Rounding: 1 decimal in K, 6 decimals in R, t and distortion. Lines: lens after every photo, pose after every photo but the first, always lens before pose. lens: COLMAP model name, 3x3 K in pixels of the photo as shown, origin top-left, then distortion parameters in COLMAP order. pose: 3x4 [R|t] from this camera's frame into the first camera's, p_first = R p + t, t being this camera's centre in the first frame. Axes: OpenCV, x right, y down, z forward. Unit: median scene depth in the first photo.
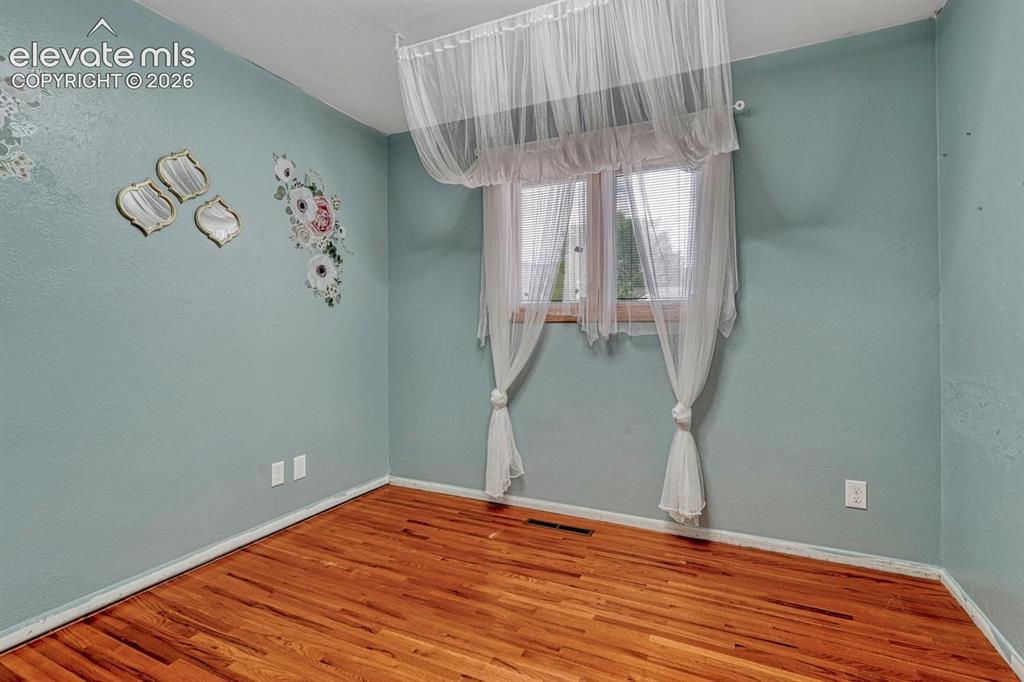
lens RADIAL K [[450.3, 0, 515.1], [0, 450.3, 338.0], [0, 0, 1]] dist [-0.004517, -0.000070]
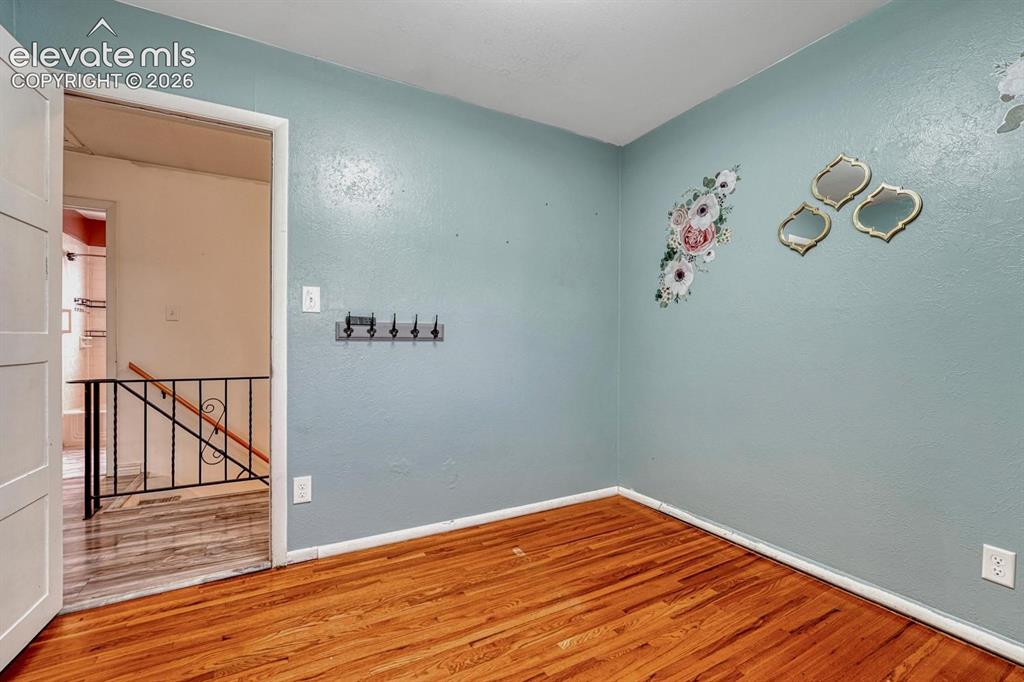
lens RADIAL K [[439.4, 0, 509.4], [0, 439.4, 348.4], [0, 0, 1]] dist [-0.013315, 0.002412]
pose [[-0.587224, 0.008367, -0.809381, 0.525889], [-0.007994, 0.999838, 0.016135, -0.006244], [0.809385, 0.015945, -0.587062, 1.153381]]
